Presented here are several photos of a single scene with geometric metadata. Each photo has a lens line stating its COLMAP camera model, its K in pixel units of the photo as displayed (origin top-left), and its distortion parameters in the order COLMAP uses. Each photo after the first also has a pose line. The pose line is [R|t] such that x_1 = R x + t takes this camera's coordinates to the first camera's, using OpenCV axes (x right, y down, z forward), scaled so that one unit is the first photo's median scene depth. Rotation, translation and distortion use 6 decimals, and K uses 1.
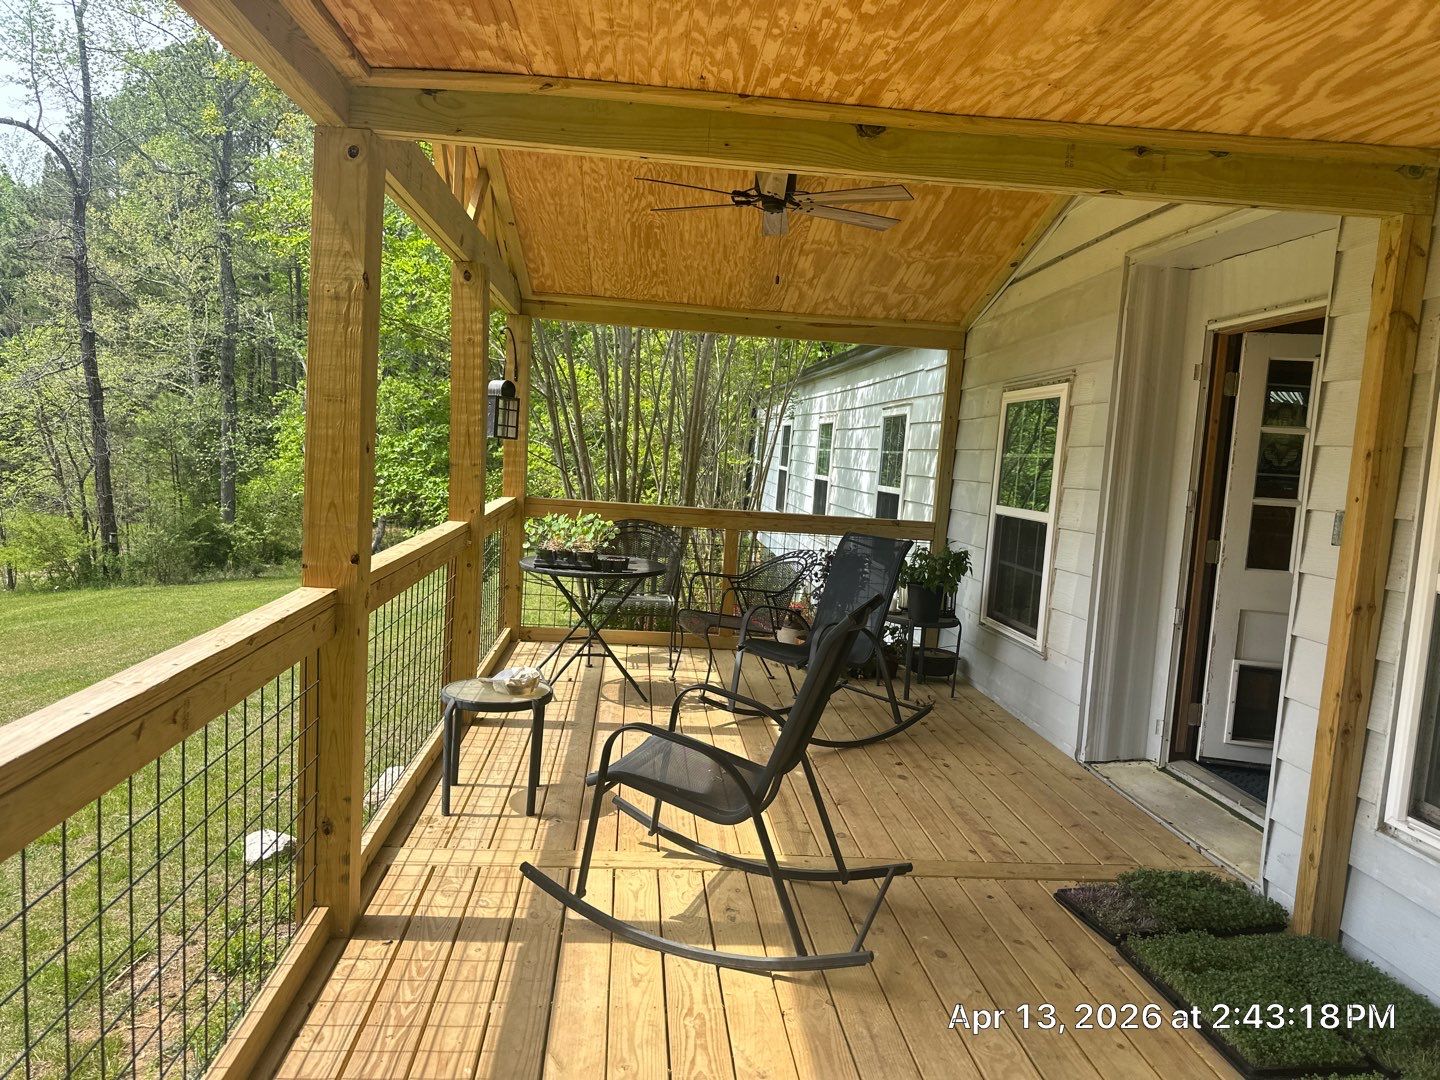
lens RADIAL K [[989.2, 0, 710.1], [0, 989.2, 541.8], [0, 0, 1]] dist [0.016735, -0.004502]
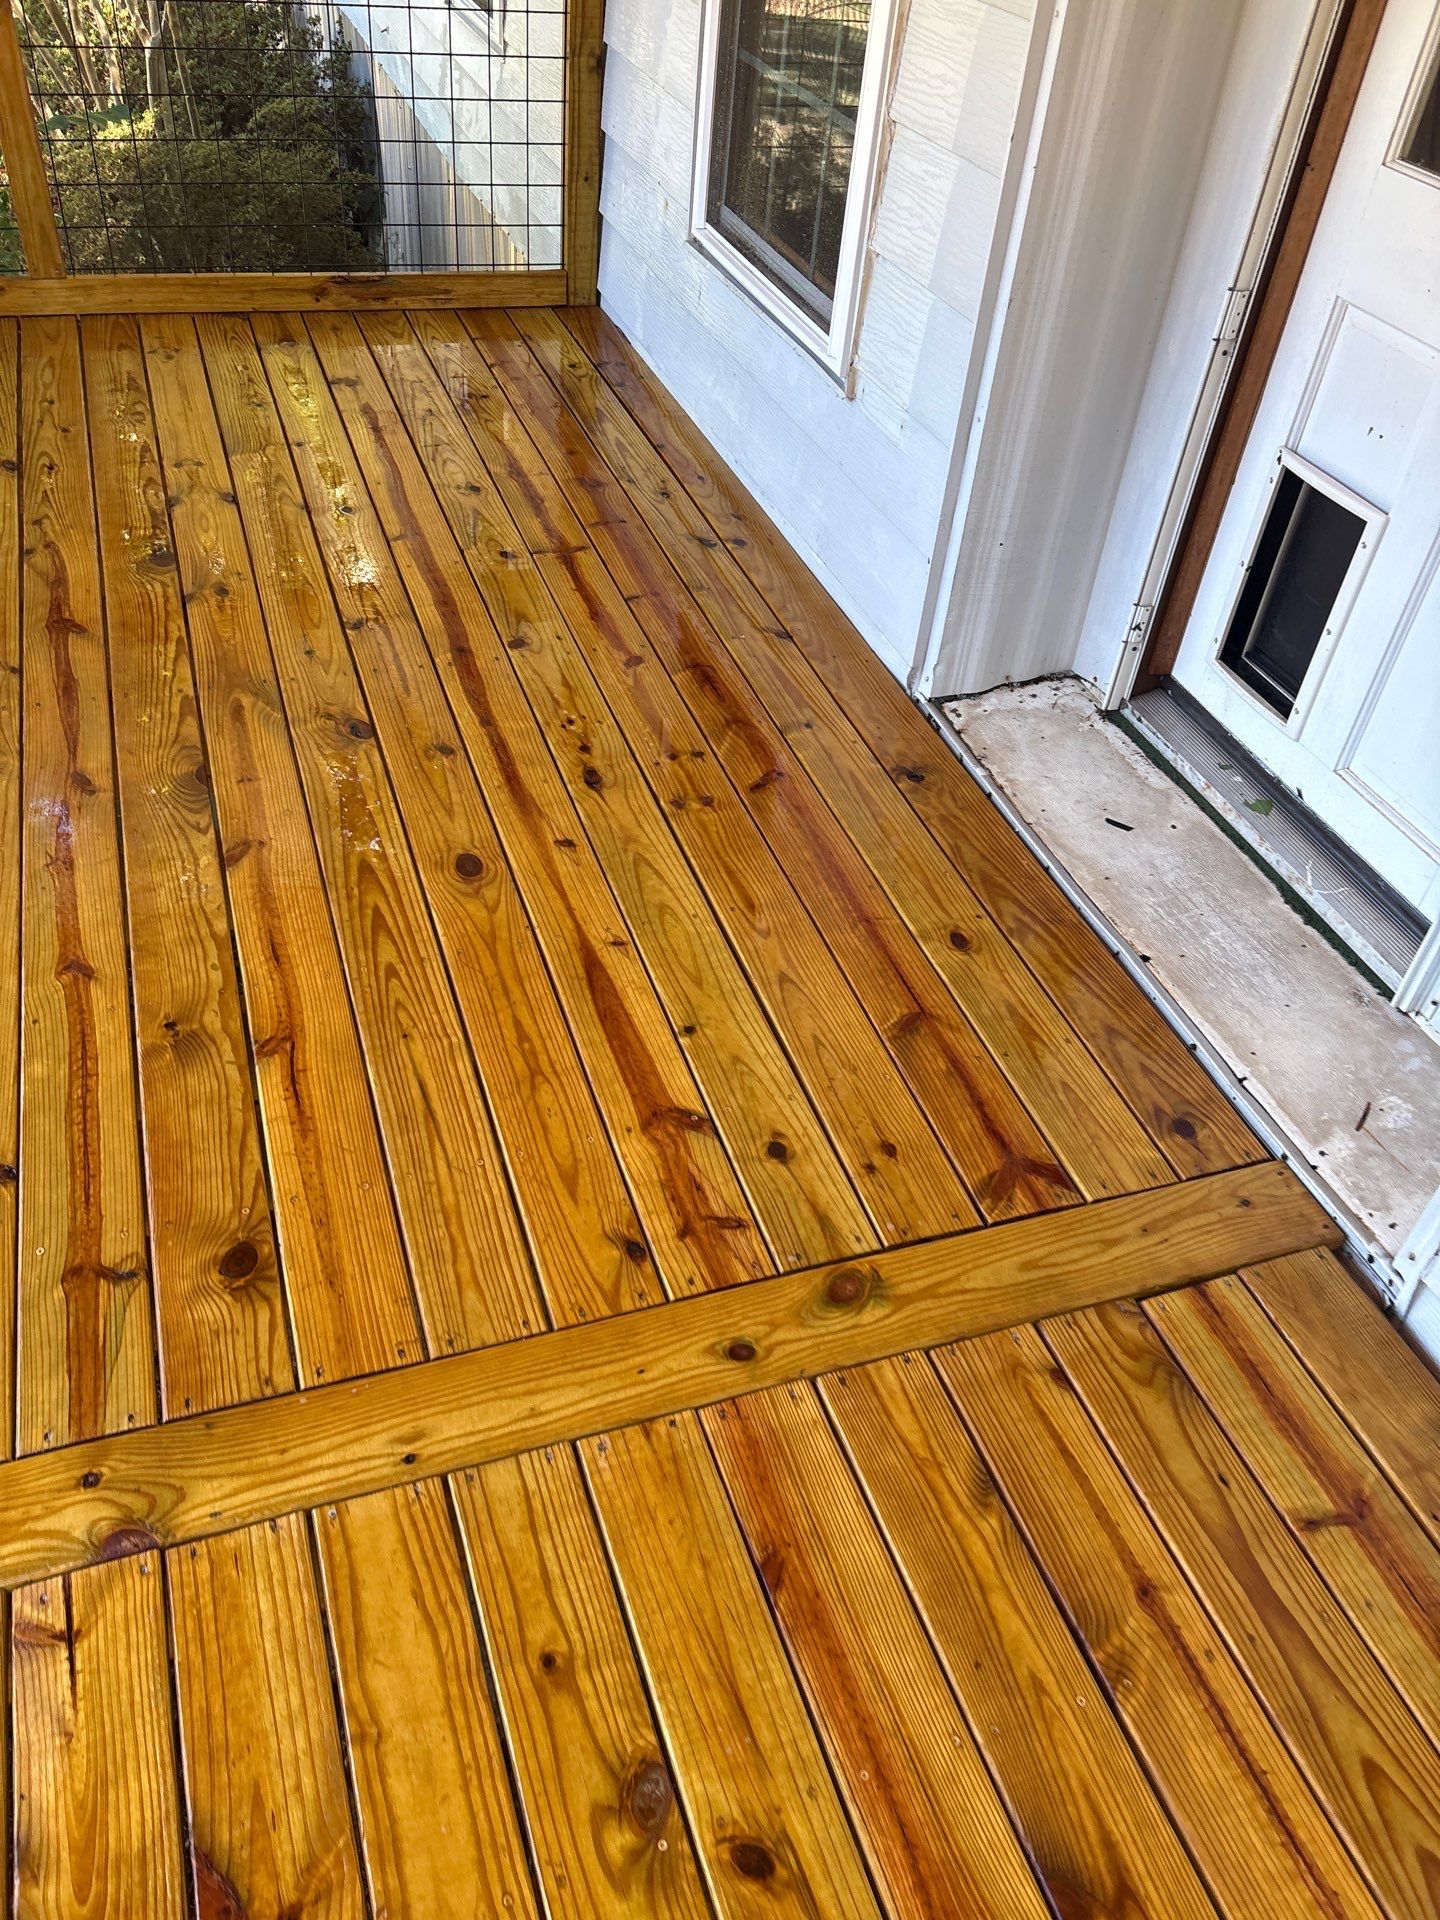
lens RADIAL K [[1449.4, 0, 713.6], [0, 1449.4, 961.7], [0, 0, 1]] dist [0.020137, -0.005238]
pose [[0.966819, -0.160749, 0.198548, 0.164369], [0.006191, 0.791723, 0.610849, -0.055525], [-0.255389, -0.589351, 0.766448, 0.527995]]
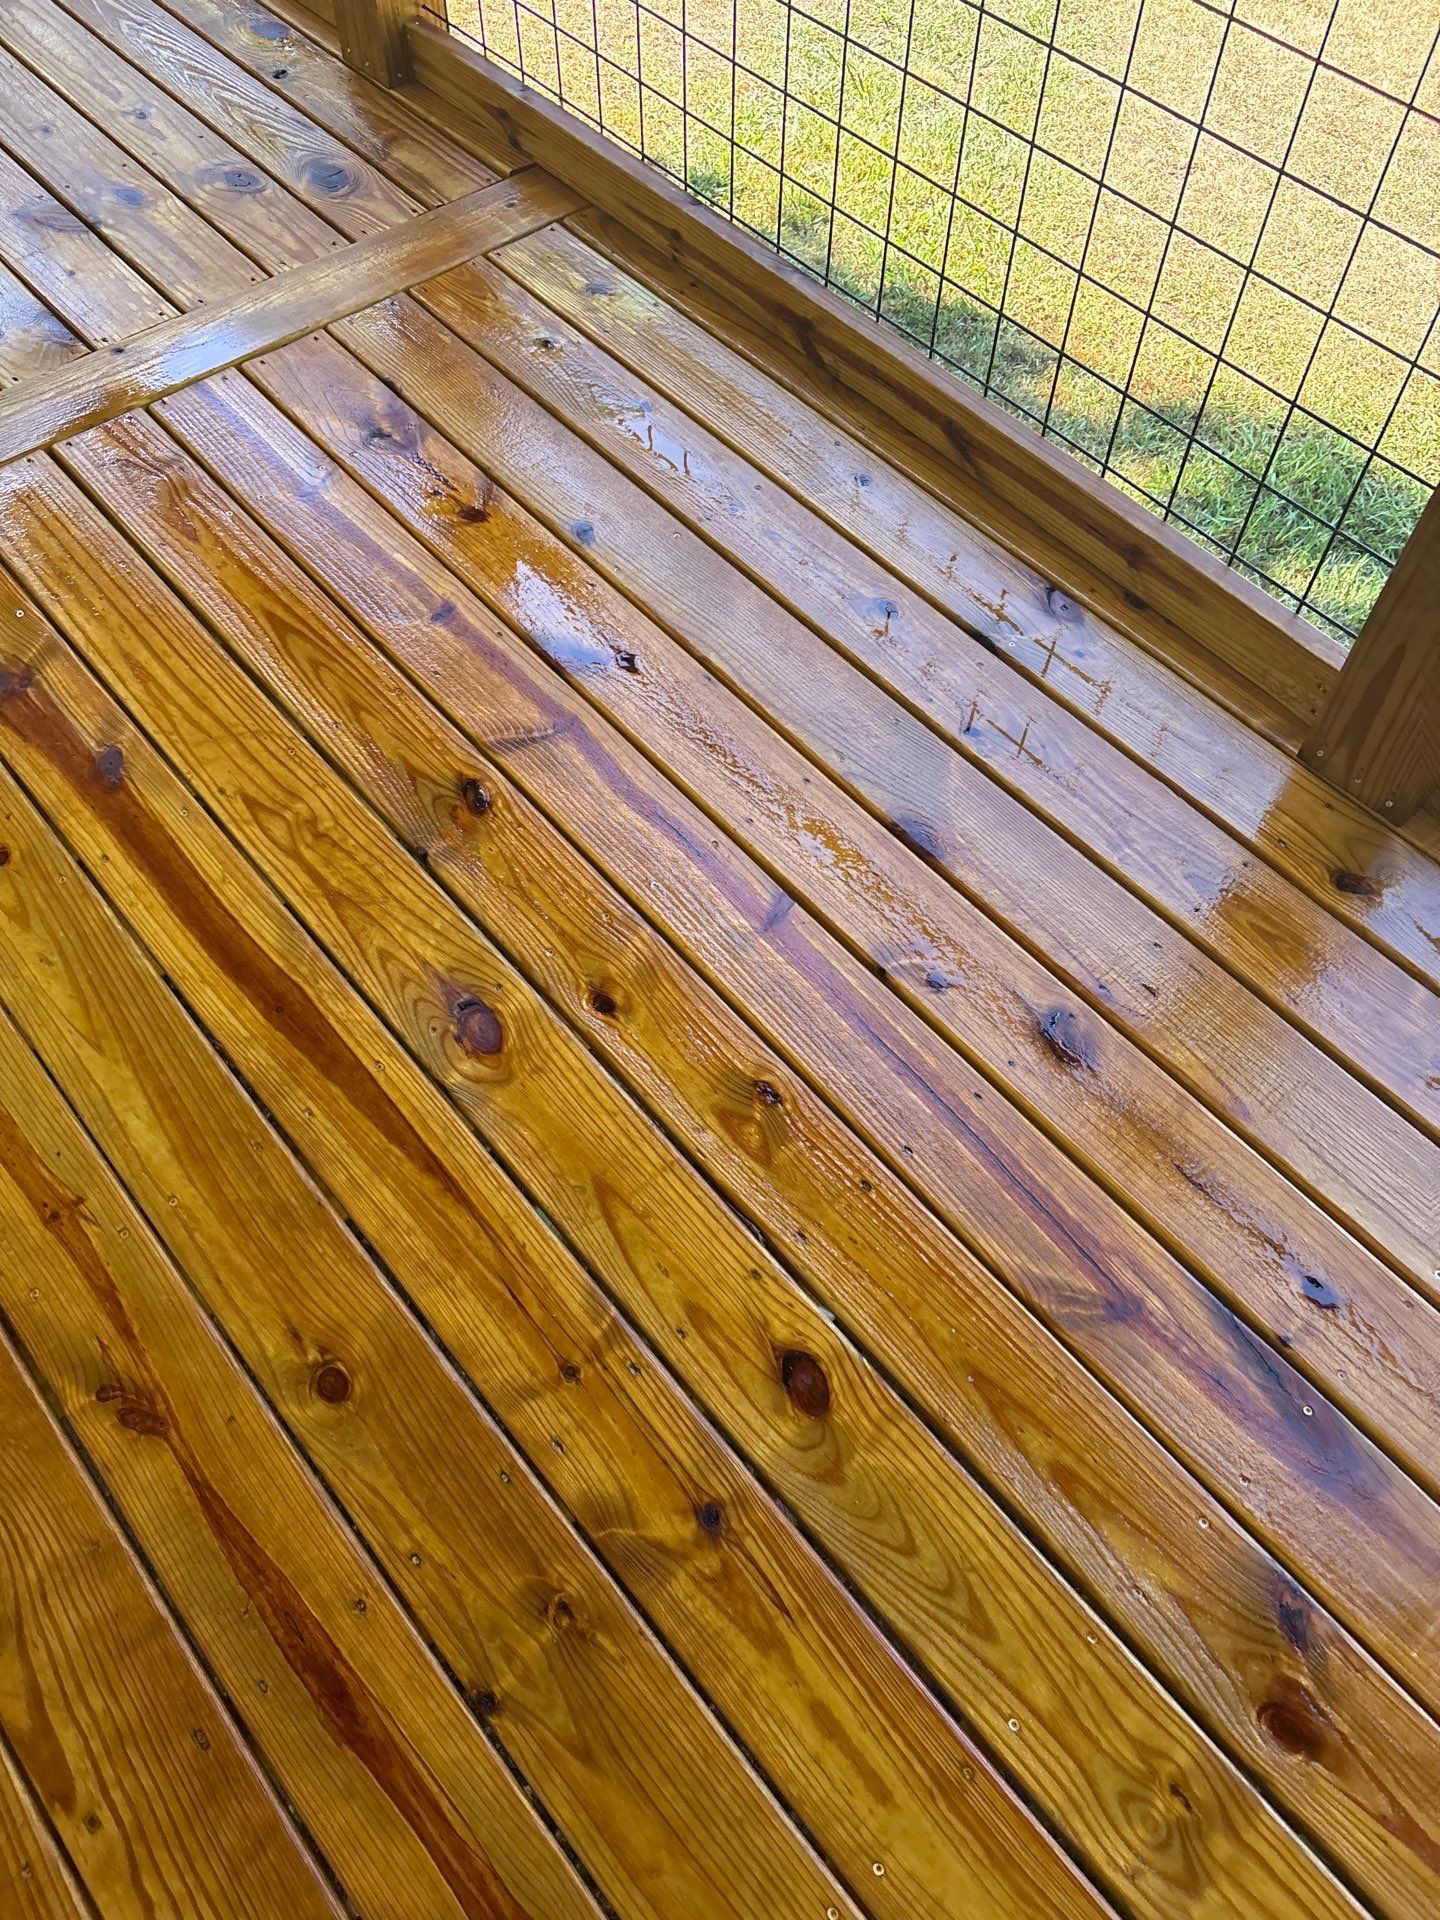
lens RADIAL K [[1449.4, 0, 722.3], [0, 1449.4, 952.2], [0, 0, 1]] dist [0.020137, -0.005238]
pose [[-0.805059, 0.455703, -0.379756, 0.032788], [-0.121244, 0.500264, 0.857342, -0.085781], [0.580672, 0.736254, -0.347491, 1.129348]]
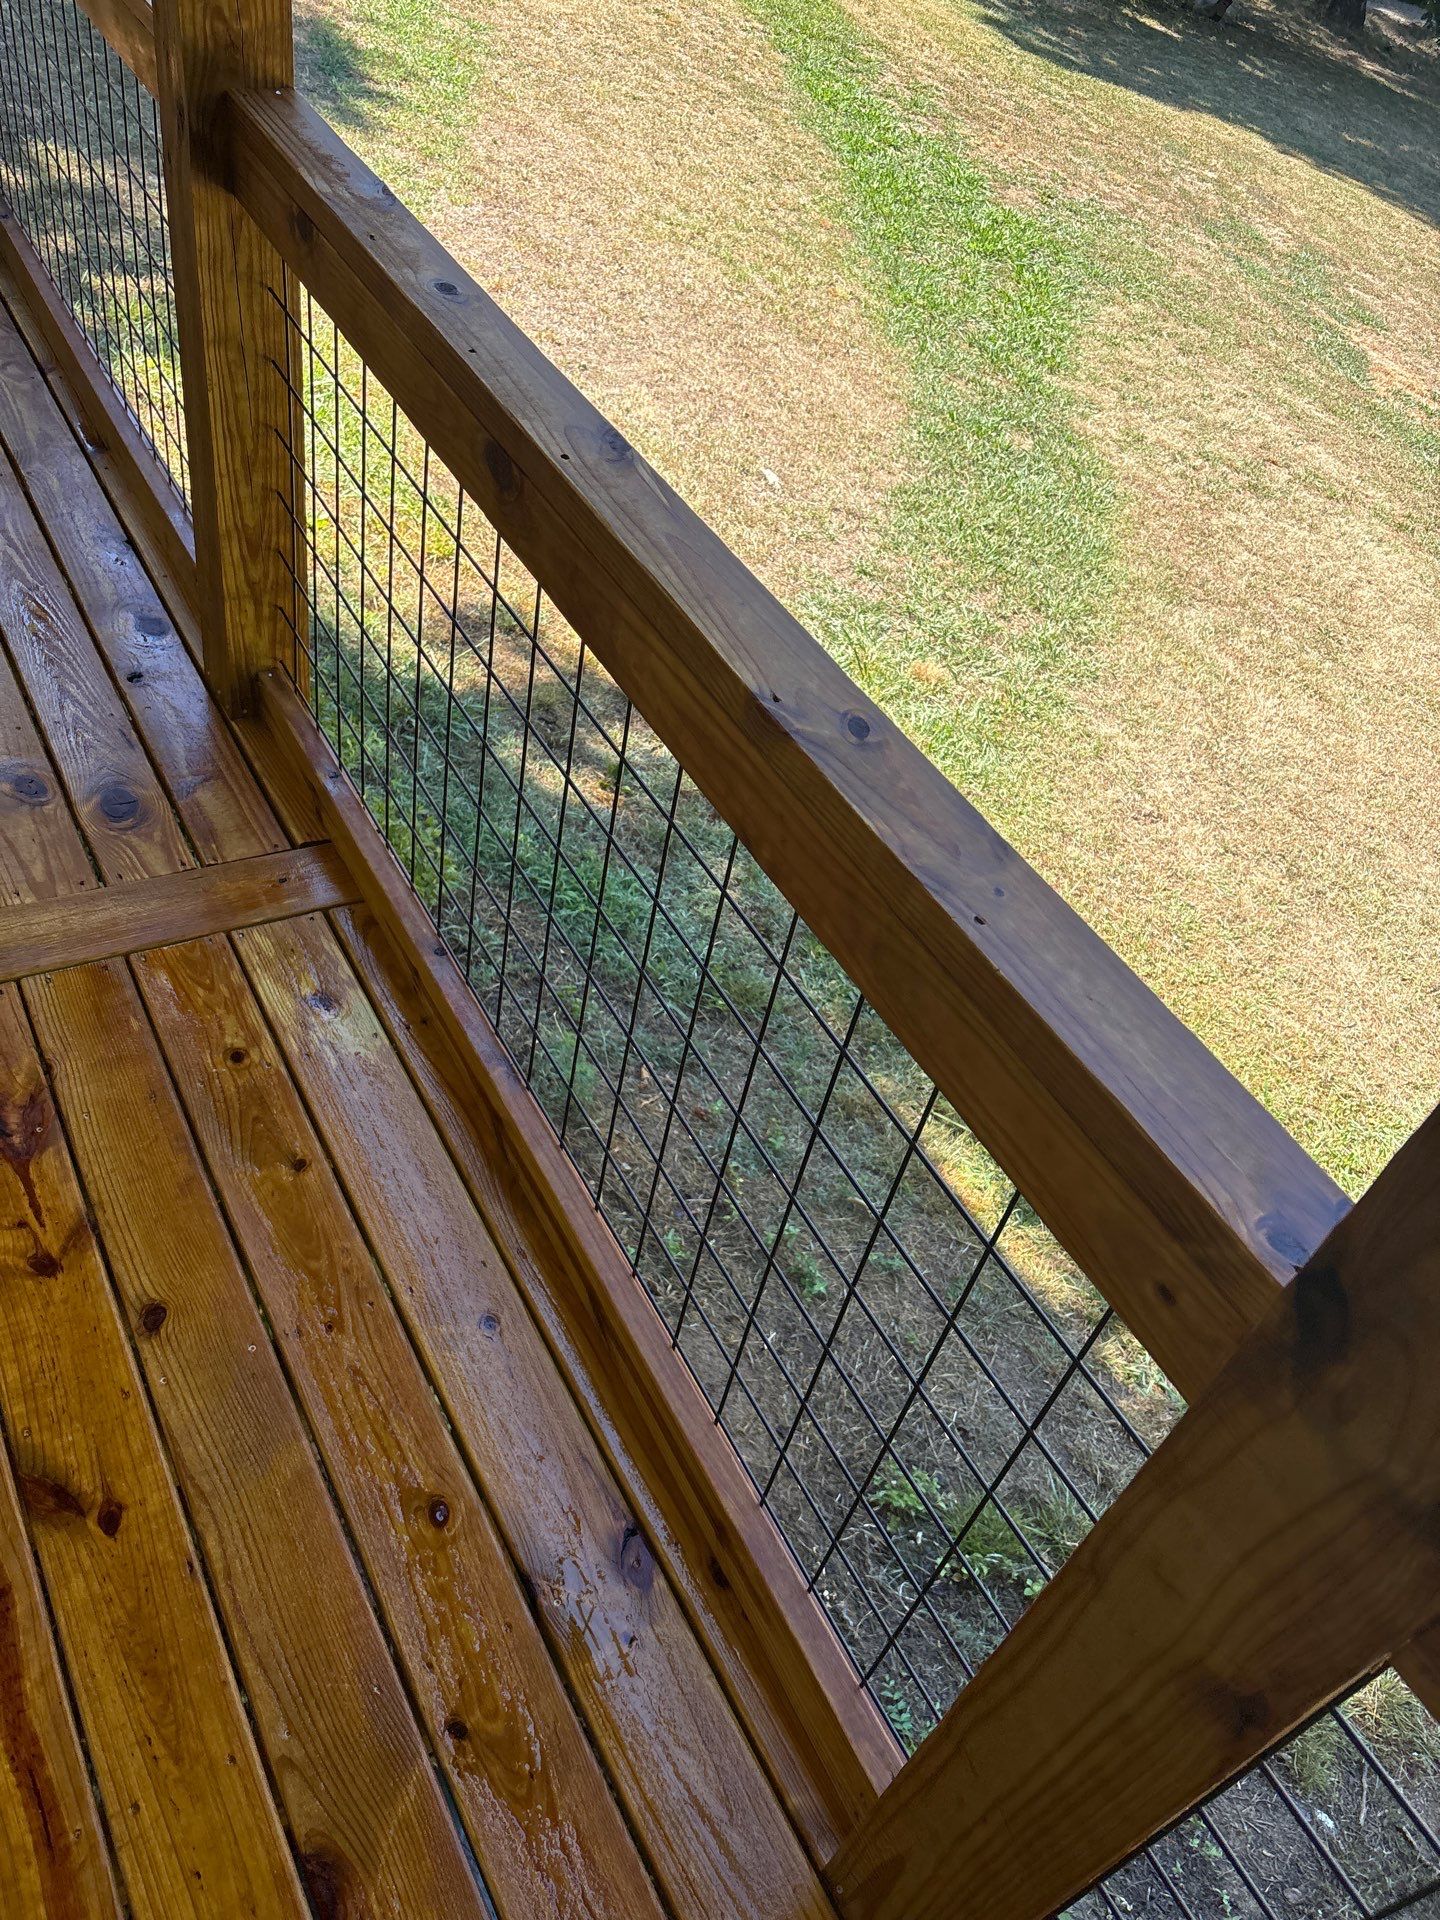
lens RADIAL K [[1449.4, 0, 715.0], [0, 1449.4, 970.5], [0, 0, 1]] dist [0.020137, -0.005238]
pose [[-0.881162, 0.150898, -0.448089, -0.123029], [-0.262900, 0.631327, 0.729596, -0.149007], [0.392985, 0.760695, -0.516630, 1.052822]]
